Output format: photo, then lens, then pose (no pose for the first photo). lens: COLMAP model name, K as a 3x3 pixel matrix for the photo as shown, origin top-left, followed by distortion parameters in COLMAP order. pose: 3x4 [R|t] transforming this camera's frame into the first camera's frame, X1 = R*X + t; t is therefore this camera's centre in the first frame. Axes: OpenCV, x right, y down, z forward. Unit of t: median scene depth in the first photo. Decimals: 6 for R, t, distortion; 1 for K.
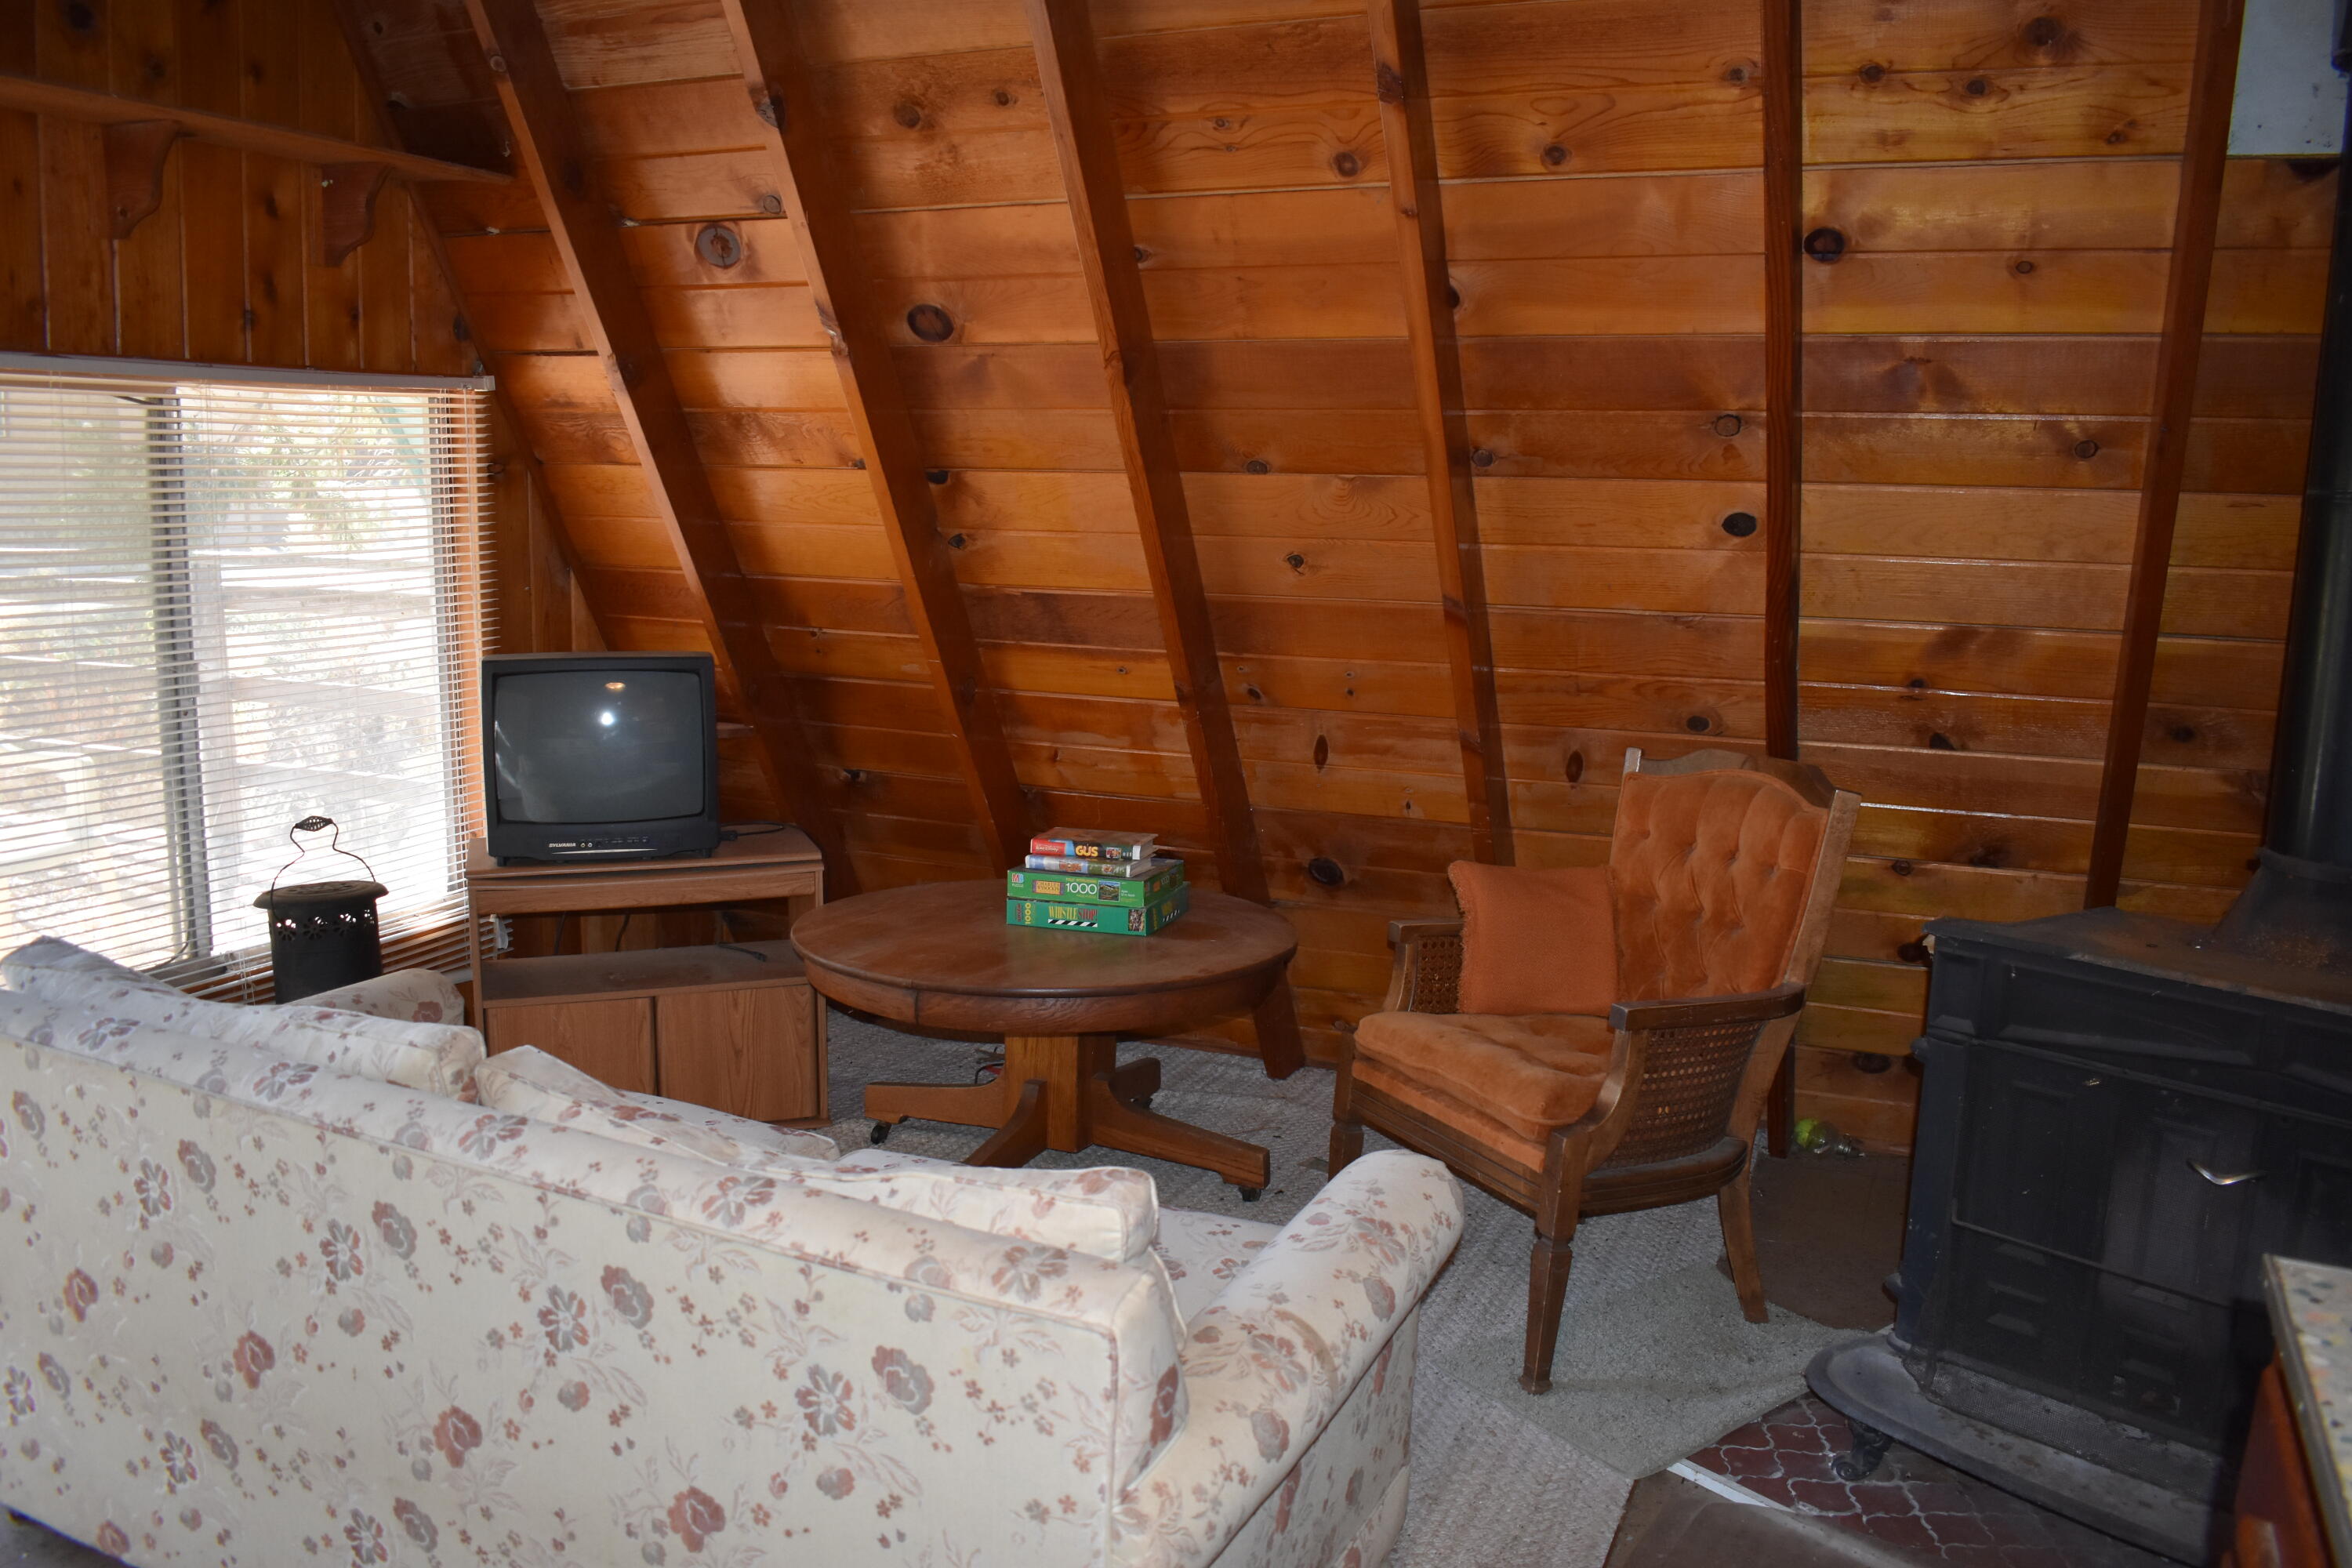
lens RADIAL K [[1841.1, 0, 1190.1], [0, 1841.1, 779.4], [0, 0, 1]] dist [-0.096365, 0.017030]
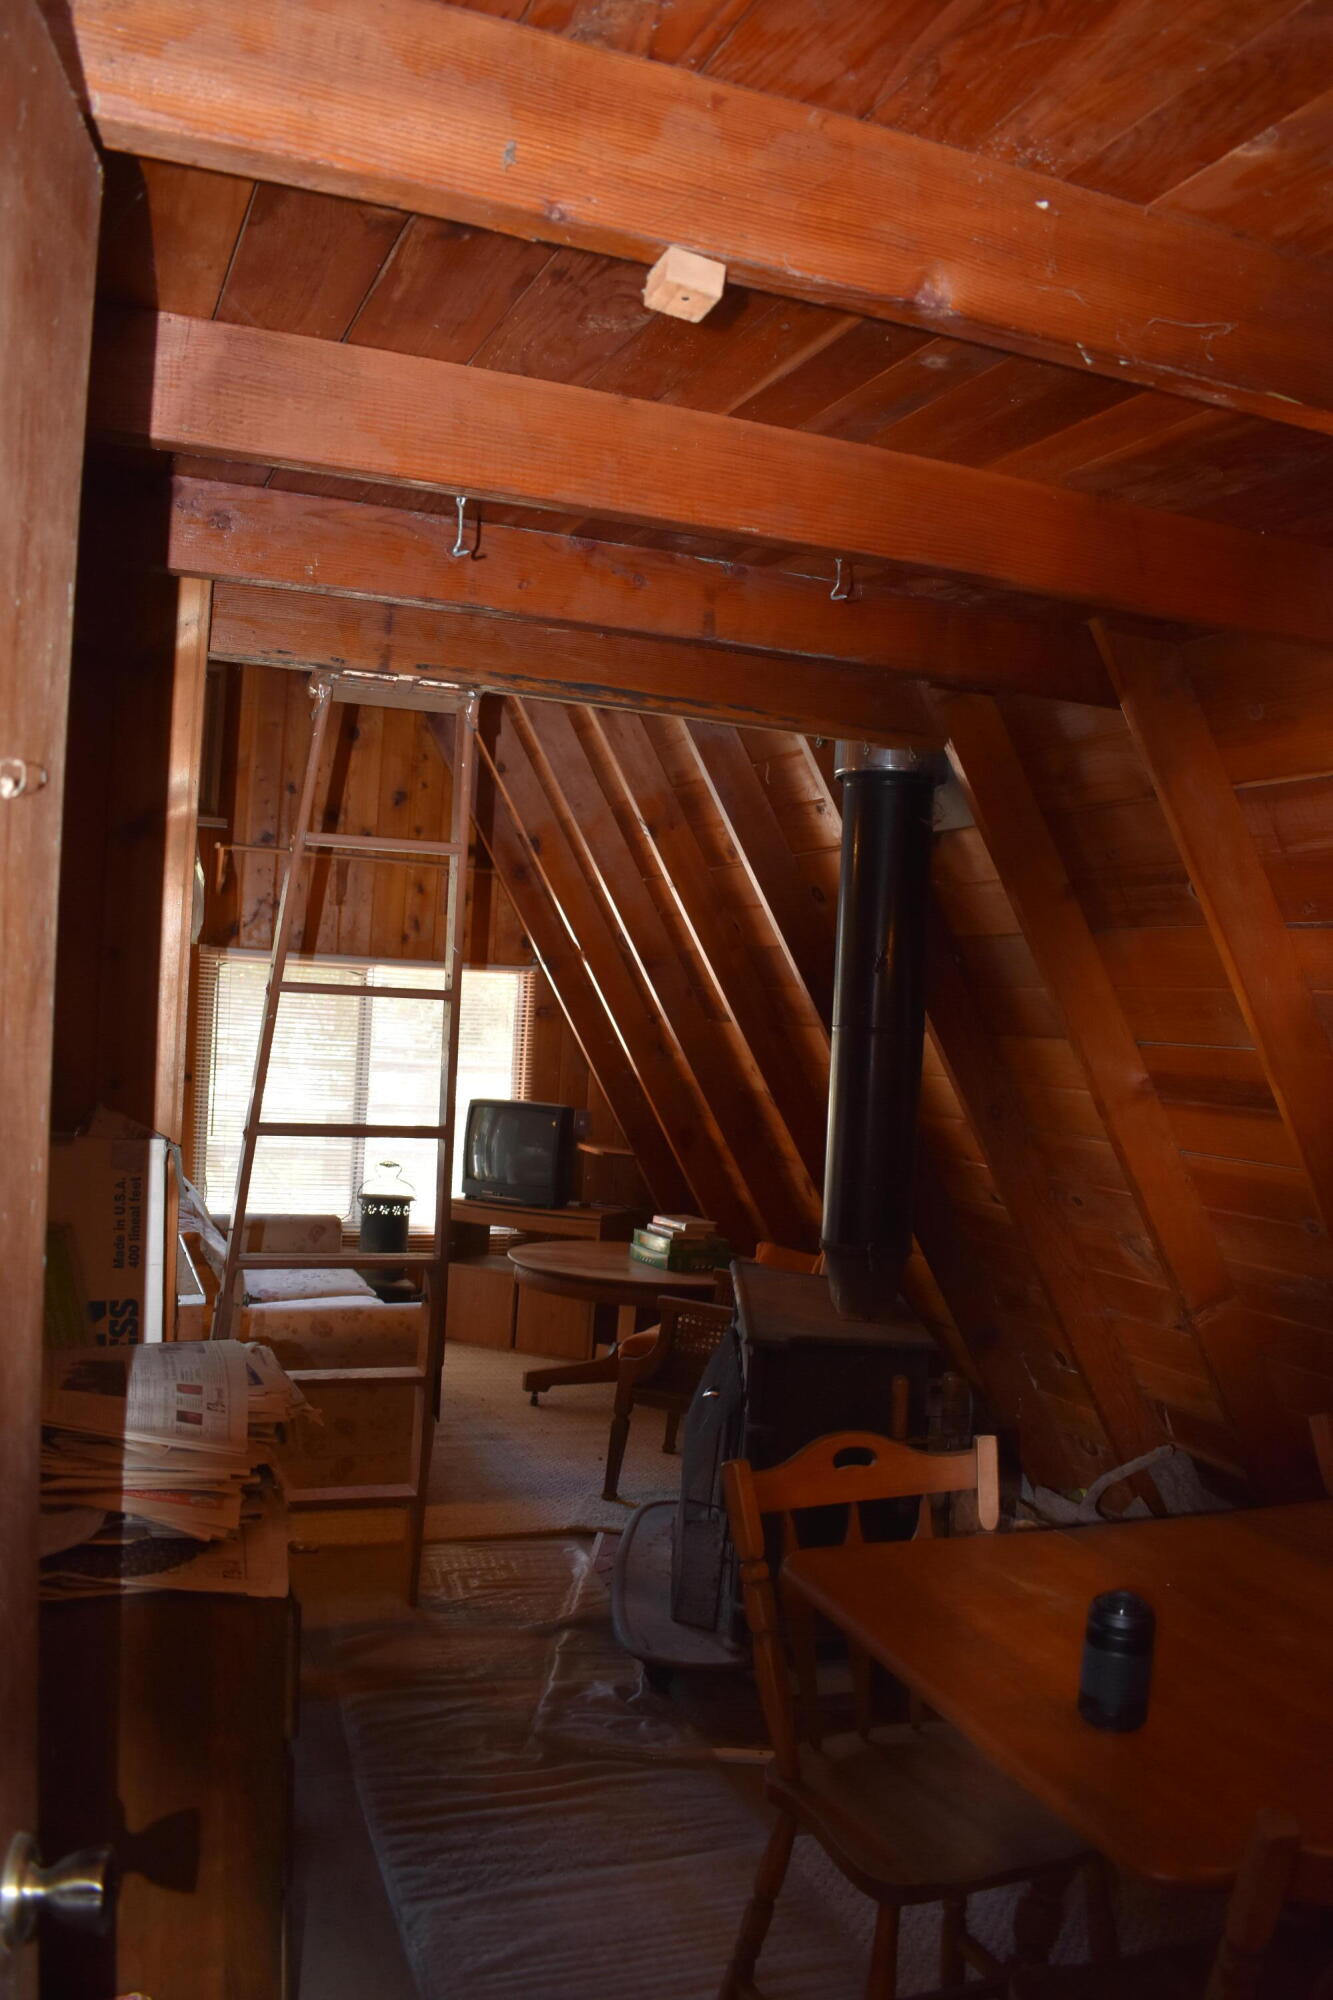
lens RADIAL K [[1561.5, 0, 666.5], [0, 1561.5, 1000.0], [0, 0, 1]] dist [-0.099574, 0.022507]
pose [[0.720325, 0.014739, -0.693480, 1.112008], [-0.144129, 0.981134, -0.128856, 0.022655], [0.678497, 0.192769, 0.708859, -0.153013]]
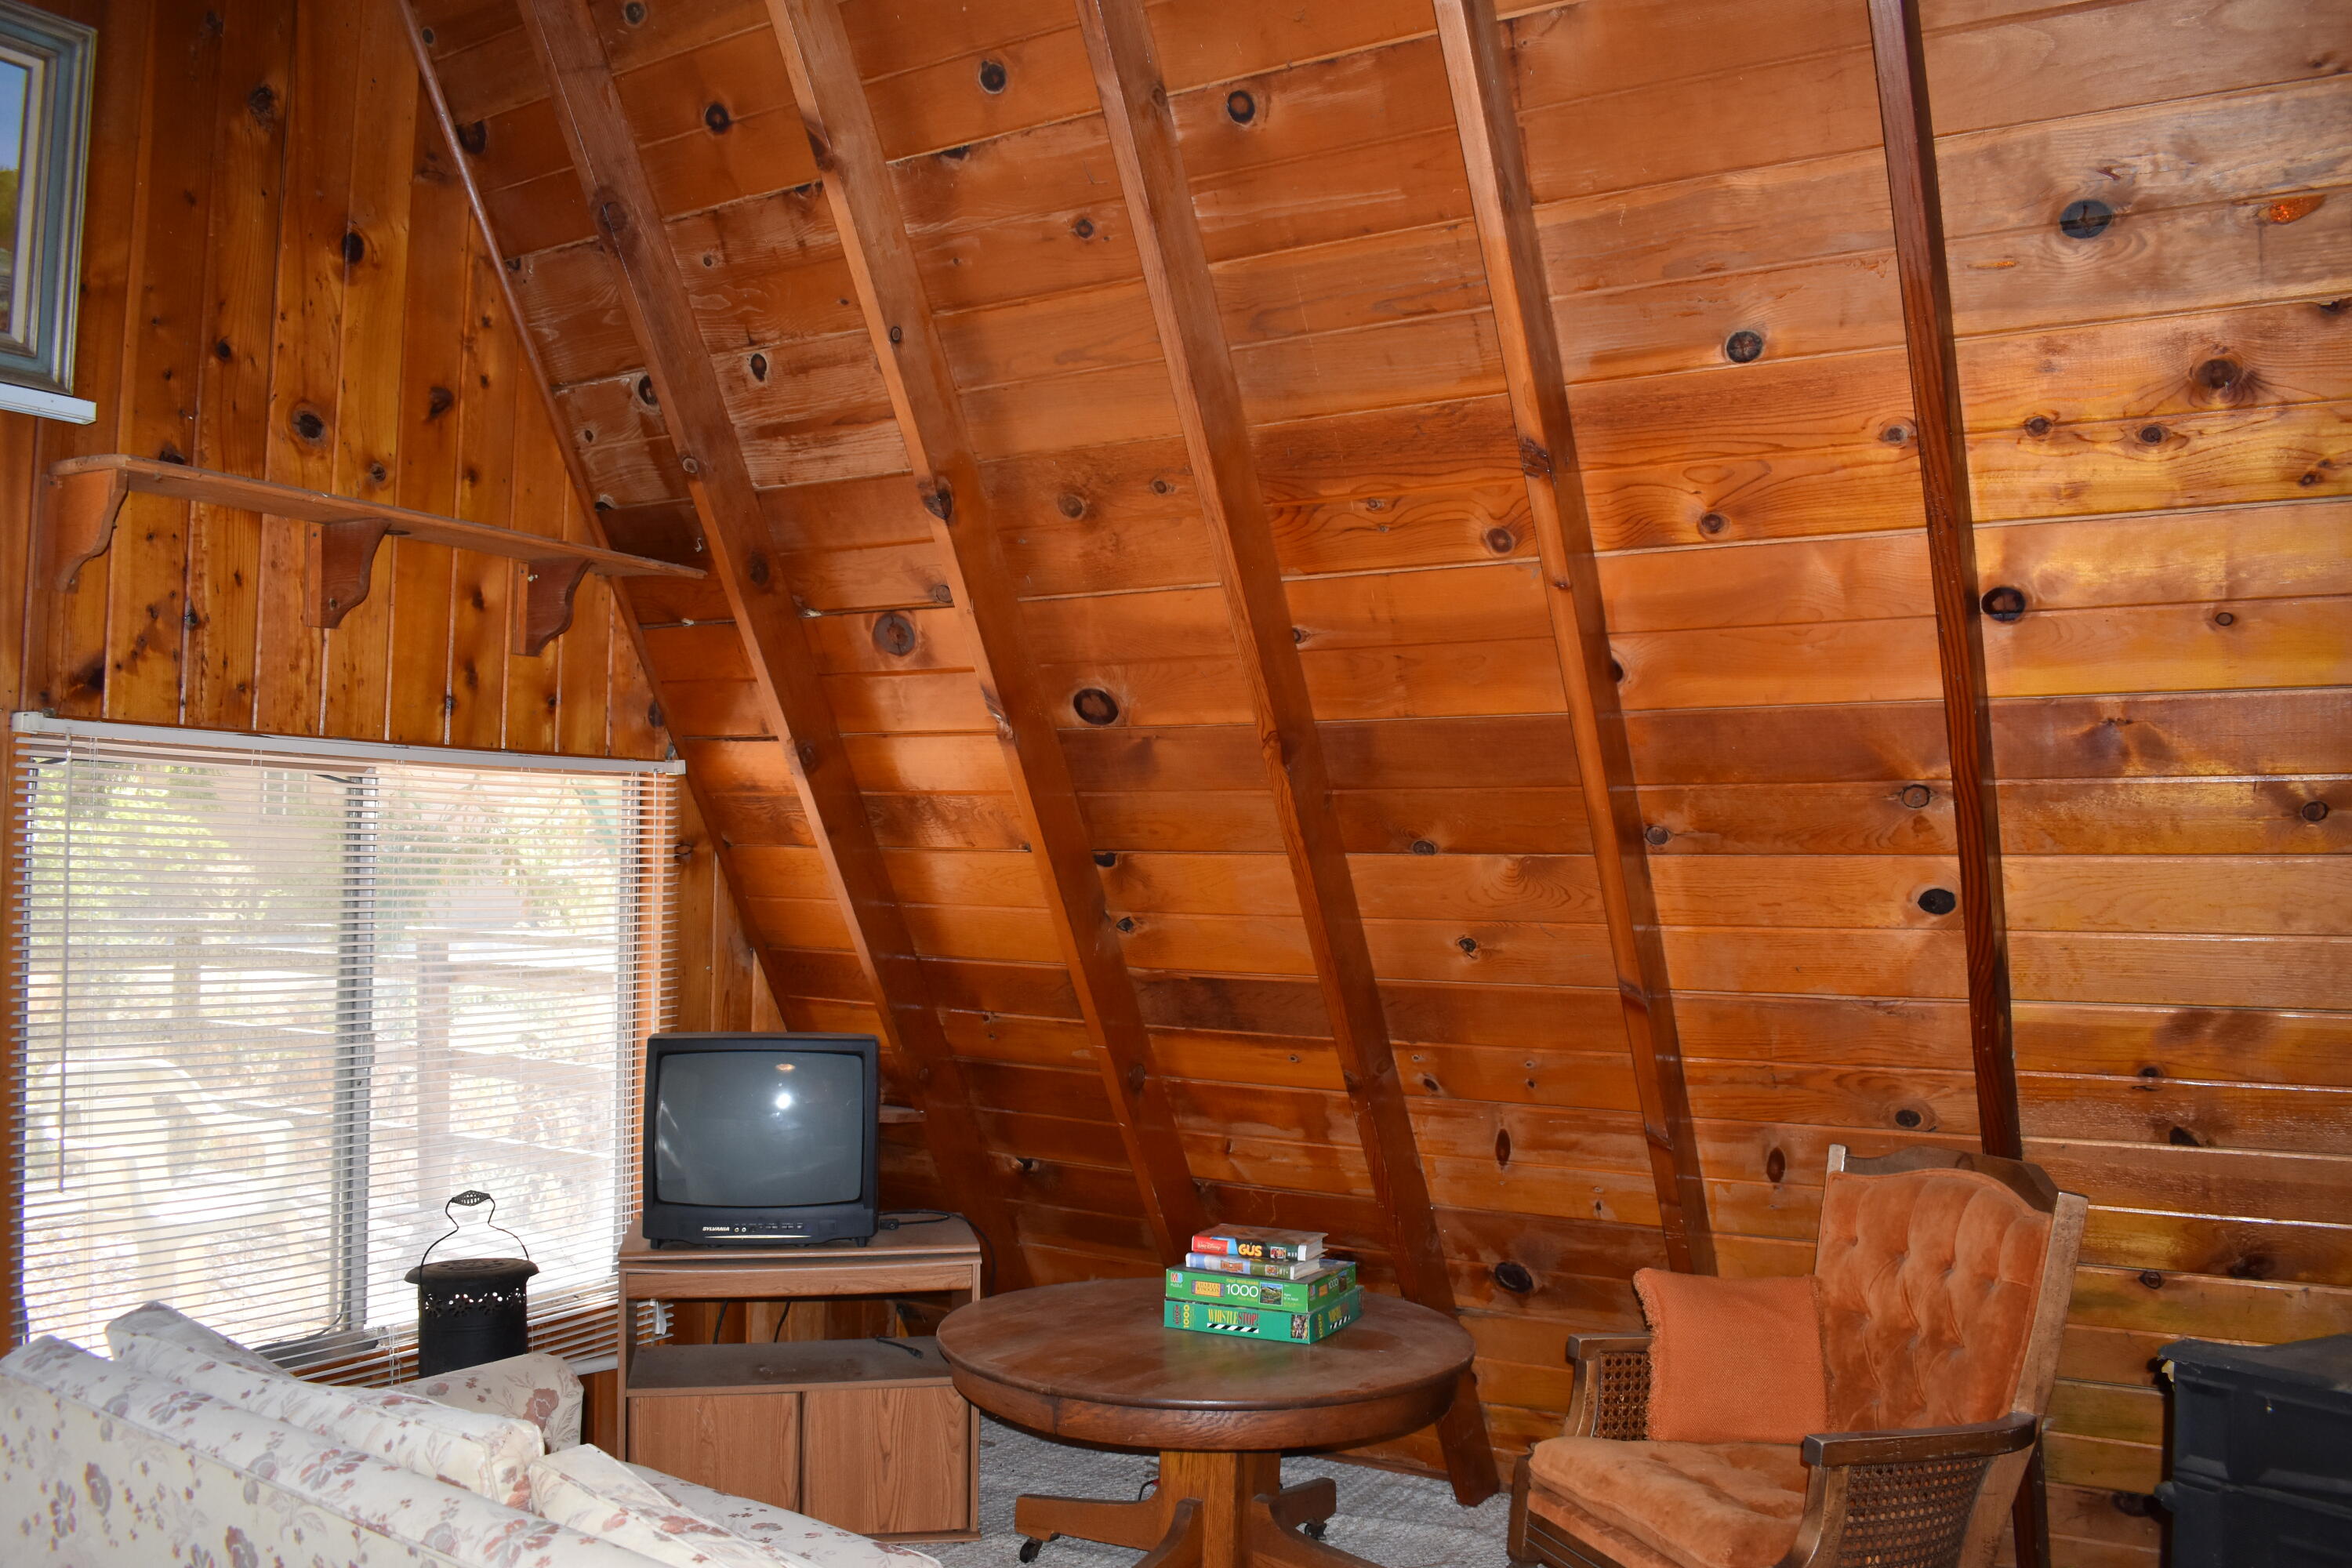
lens RADIAL K [[1841.1, 0, 1190.1], [0, 1841.1, 779.4], [0, 0, 1]] dist [-0.096365, 0.017030]
pose [[0.990929, -0.010328, -0.133992, 0.046176], [-0.017965, 0.977914, -0.208236, -0.001428], [0.133183, 0.208754, 0.968857, 0.038761]]
